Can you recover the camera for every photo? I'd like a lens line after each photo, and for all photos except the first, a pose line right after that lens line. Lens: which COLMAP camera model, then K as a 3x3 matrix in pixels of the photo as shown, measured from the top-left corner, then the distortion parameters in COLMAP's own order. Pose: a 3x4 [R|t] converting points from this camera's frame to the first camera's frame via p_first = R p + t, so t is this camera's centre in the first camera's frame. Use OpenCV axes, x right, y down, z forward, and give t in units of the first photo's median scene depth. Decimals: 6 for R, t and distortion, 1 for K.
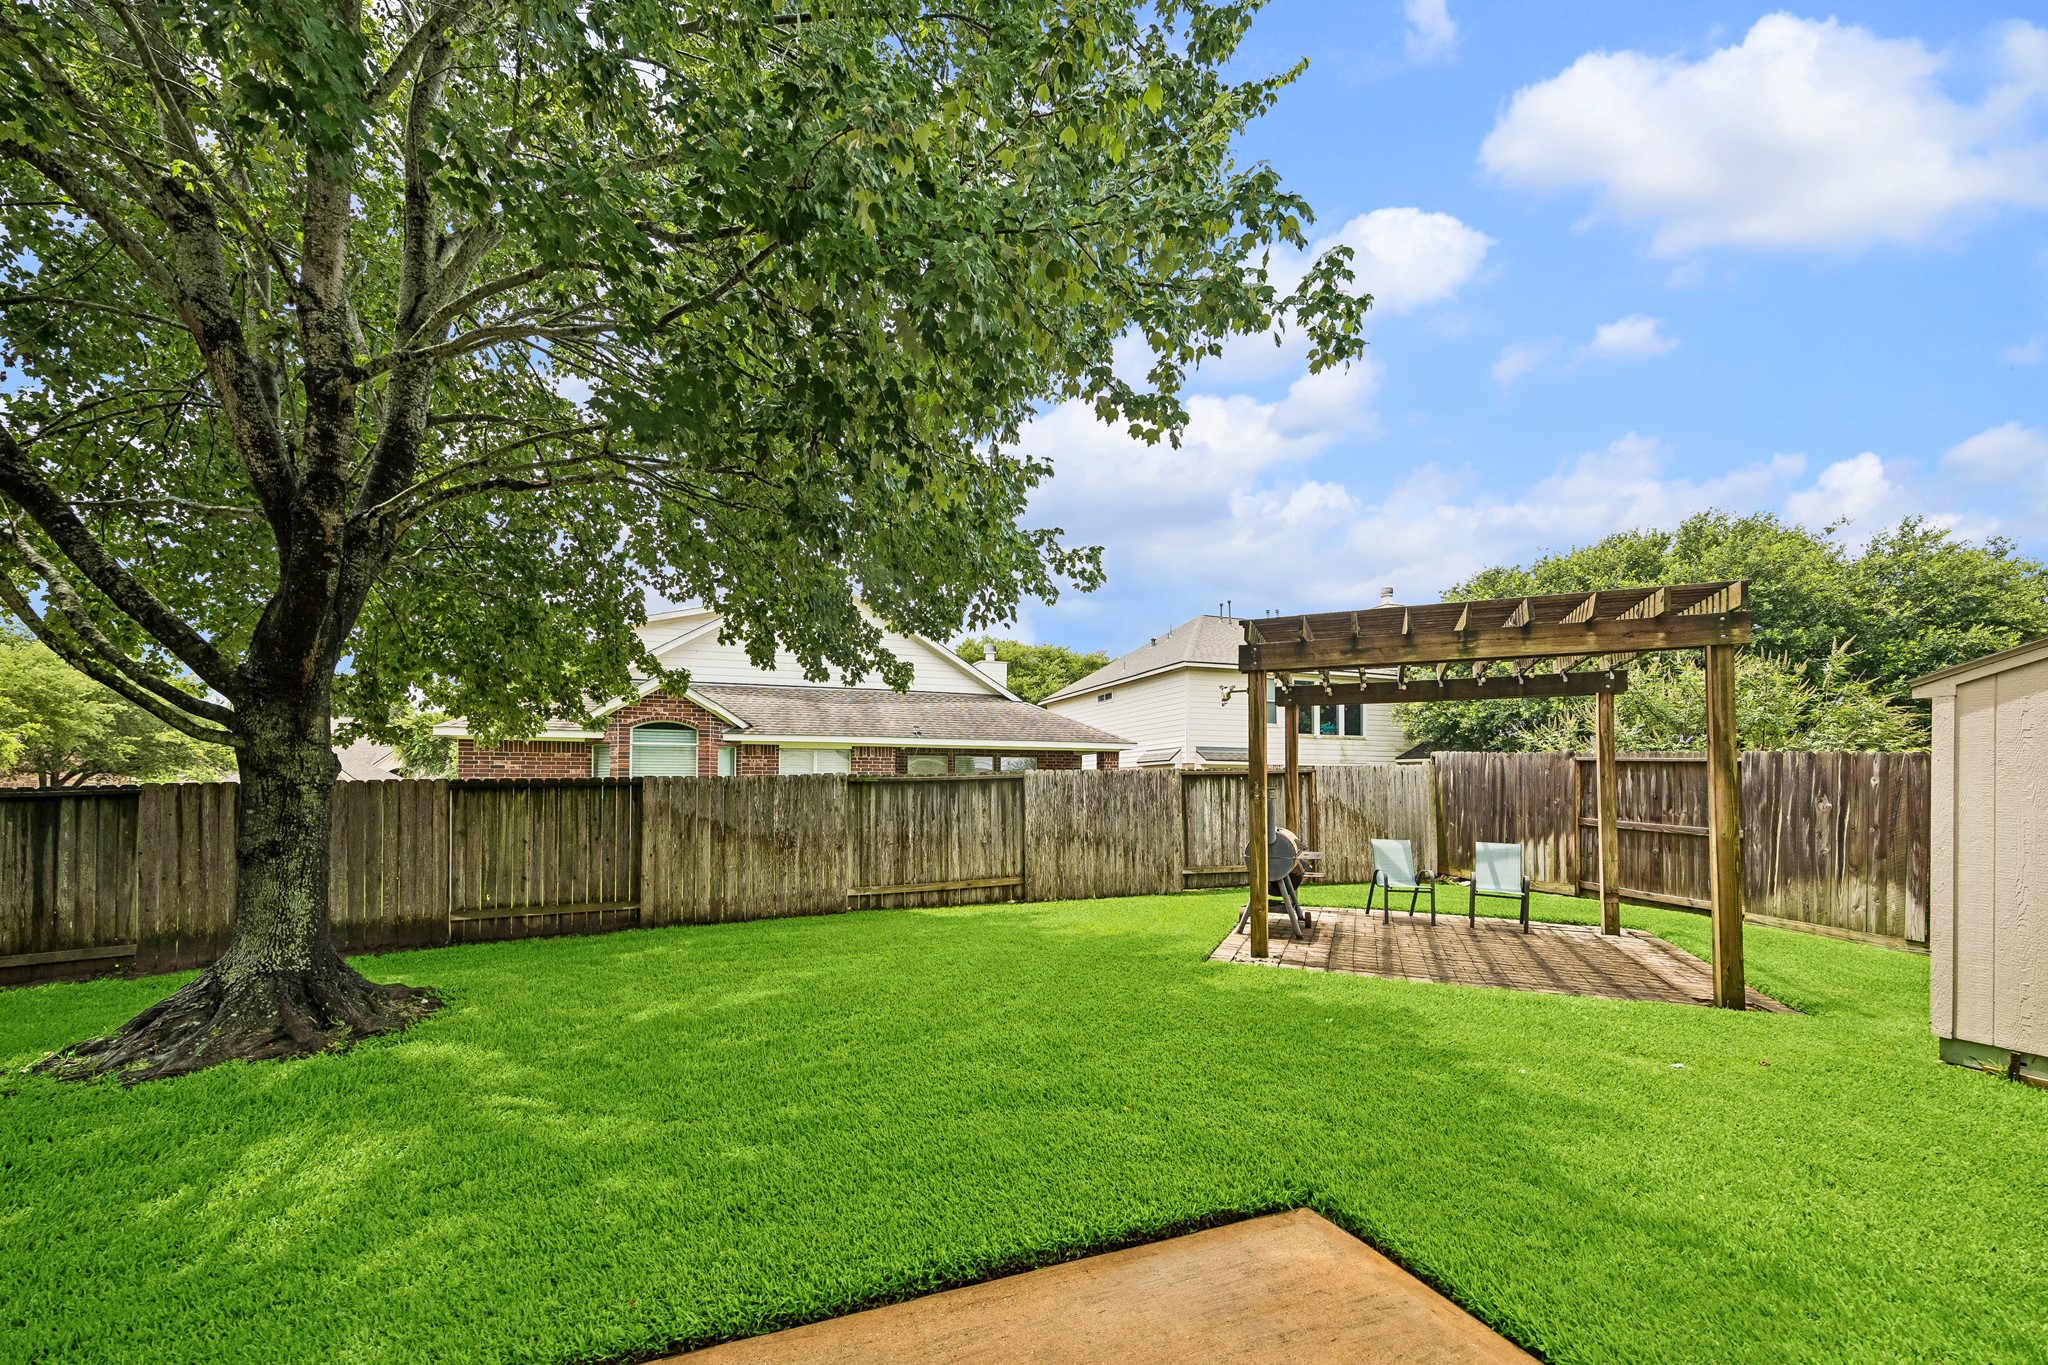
lens RADIAL K [[803.5, 0, 1028.8], [0, 803.5, 774.1], [0, 0, 1]] dist [-0.006793, -0.000170]
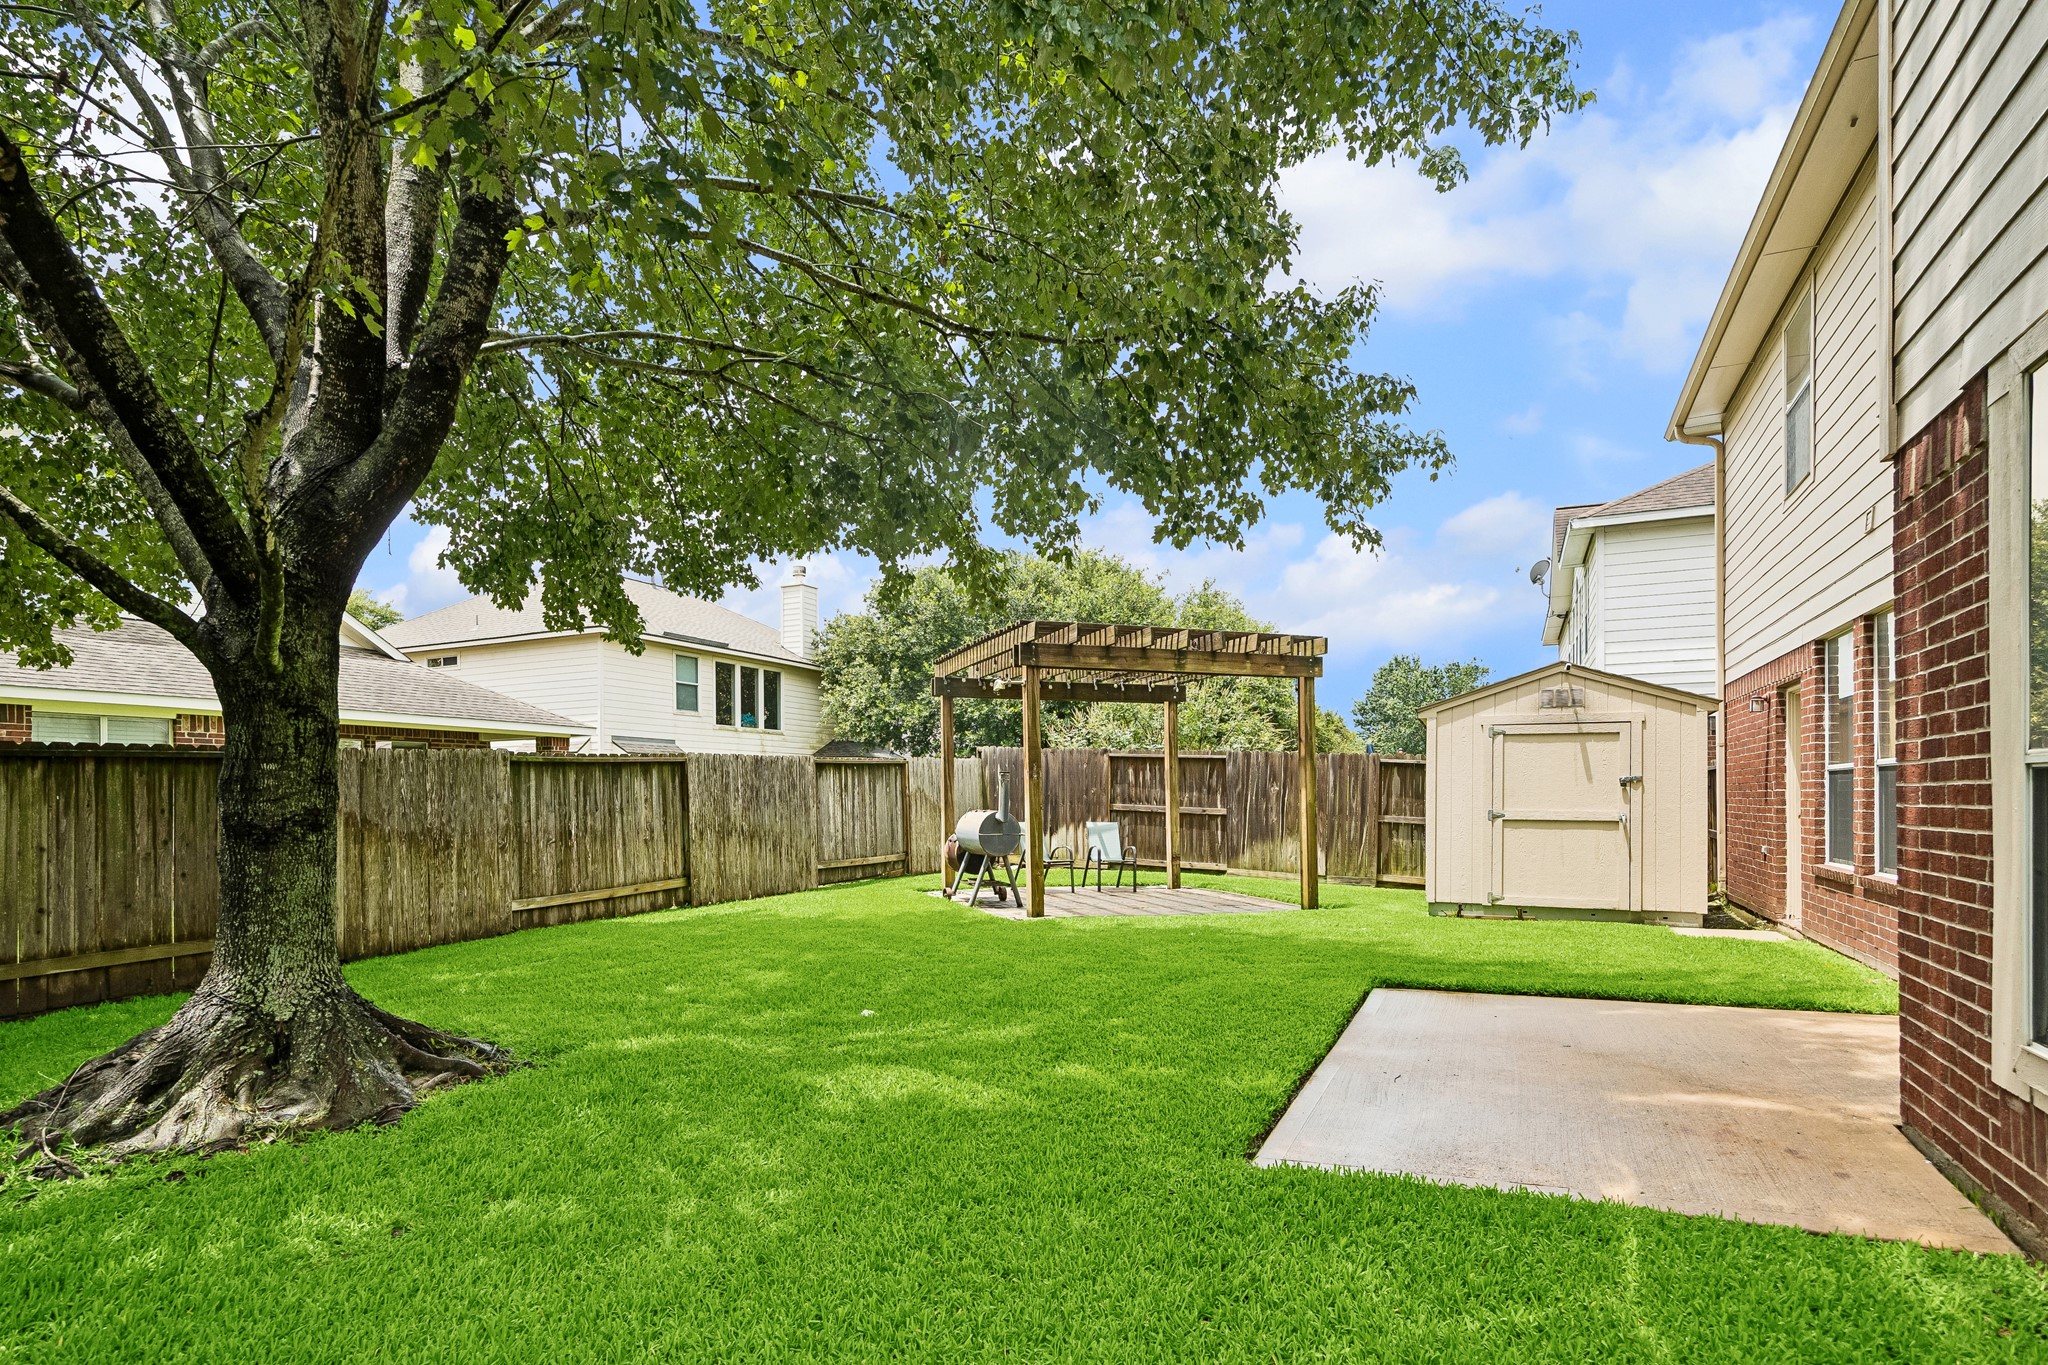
lens RADIAL K [[1056.6, 0, 1015.4], [0, 1056.6, 799.6], [0, 0, 1]] dist [-0.013677, 0.000731]
pose [[0.719528, -0.005581, 0.694441, -0.556918], [-0.005622, 0.999888, 0.013860, 0.028799], [-0.694440, -0.013877, 0.719417, -0.043741]]
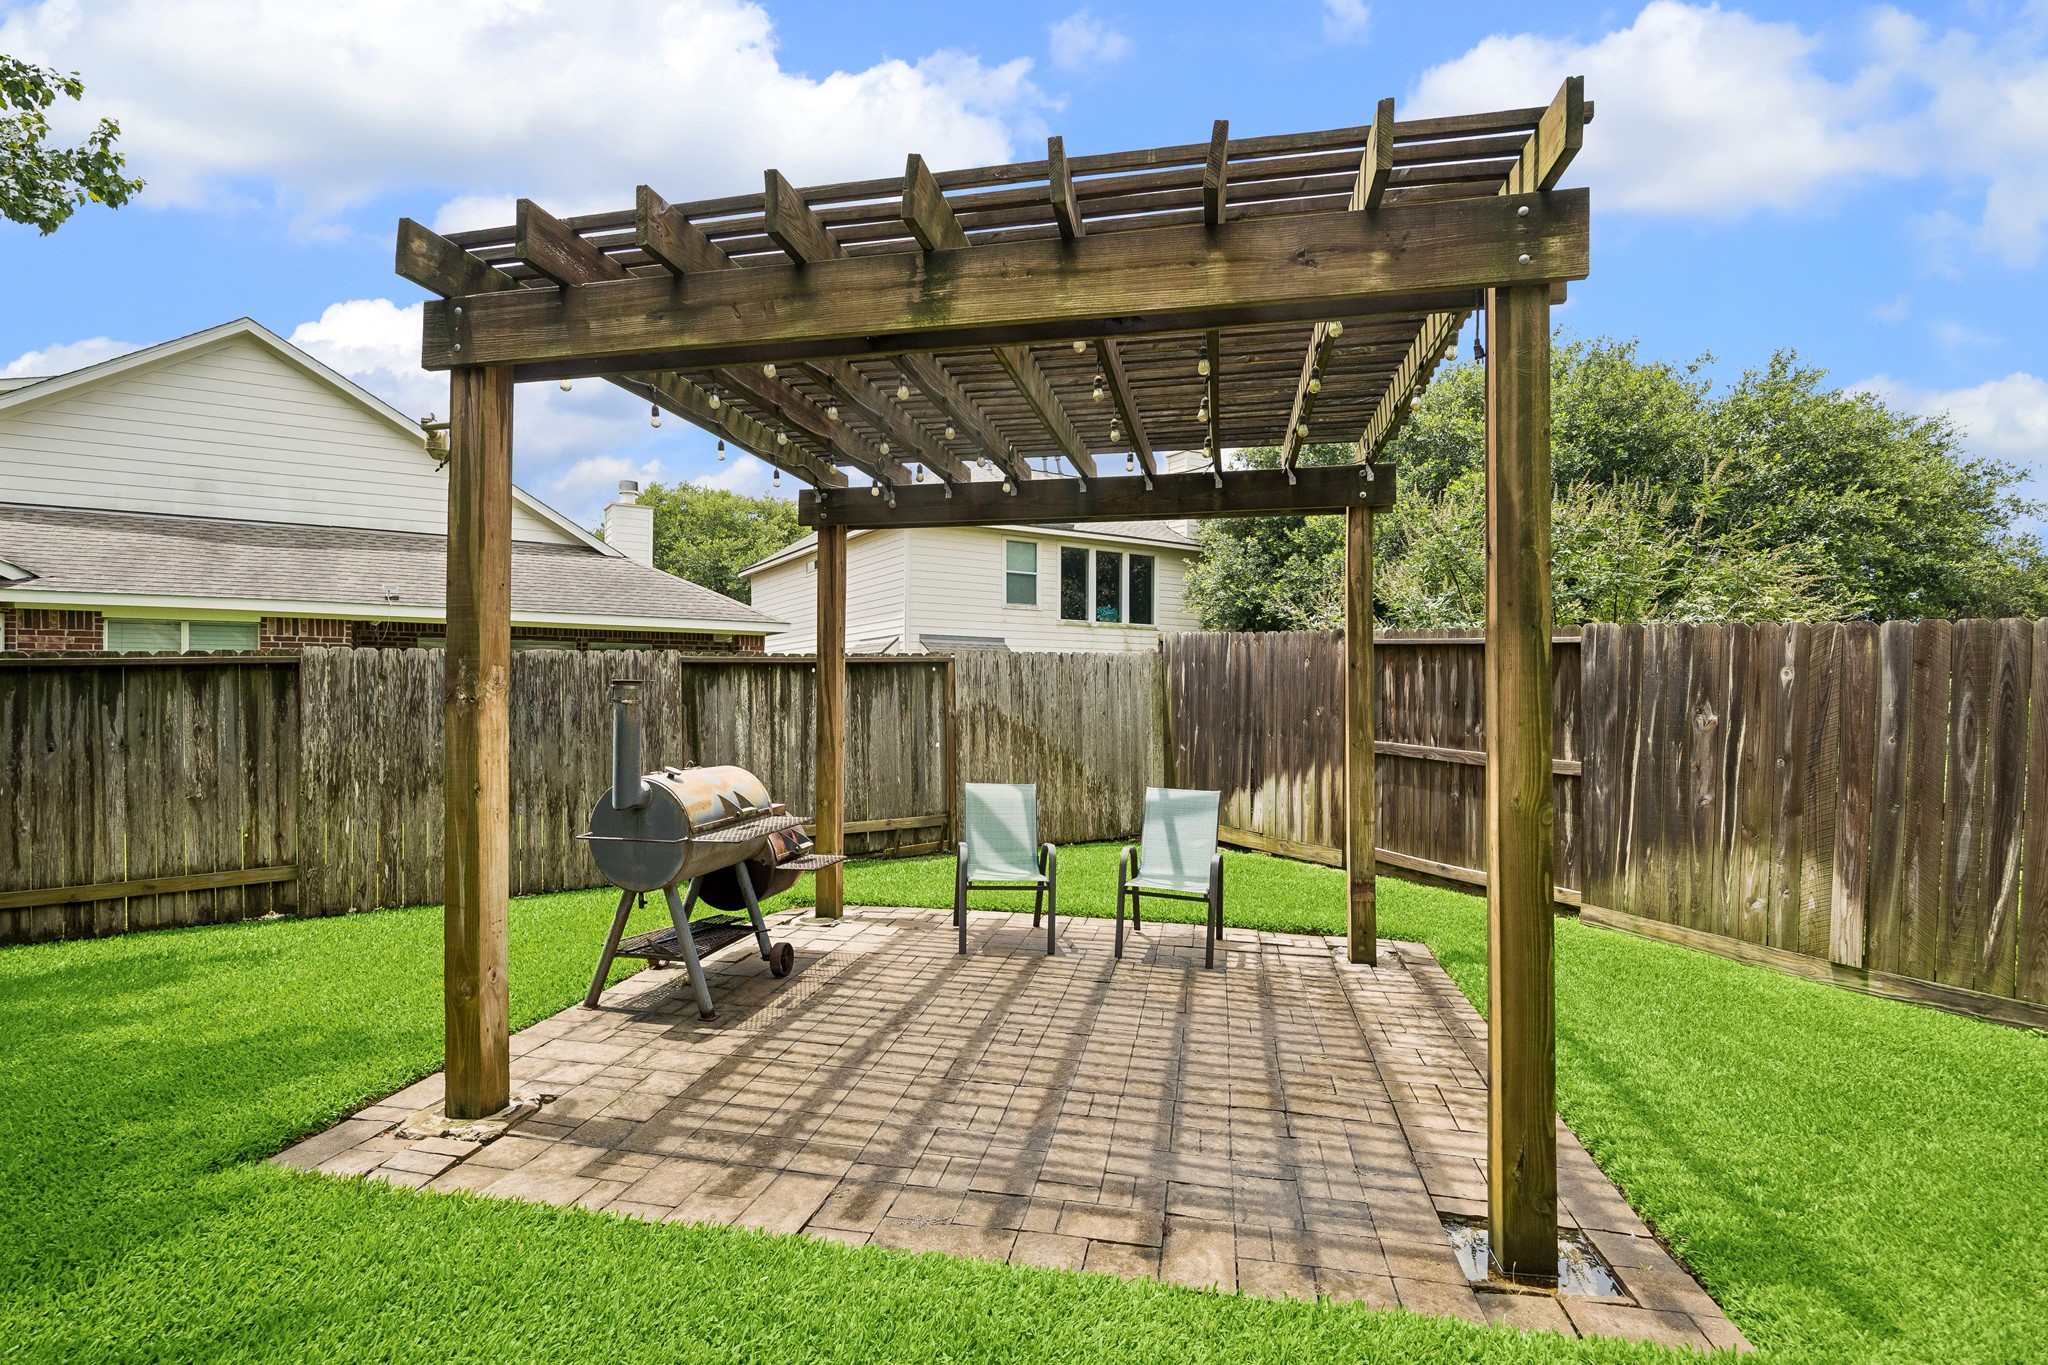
lens RADIAL K [[974.1, 0, 1026.8], [0, 974.1, 701.8], [0, 0, 1]] dist [-0.008728, 0.000558]
pose [[0.980030, 0.002288, 0.198836, 0.324781], [-0.006898, 0.999723, 0.022494, 0.012490], [-0.198729, -0.023417, 0.979775, 0.352795]]
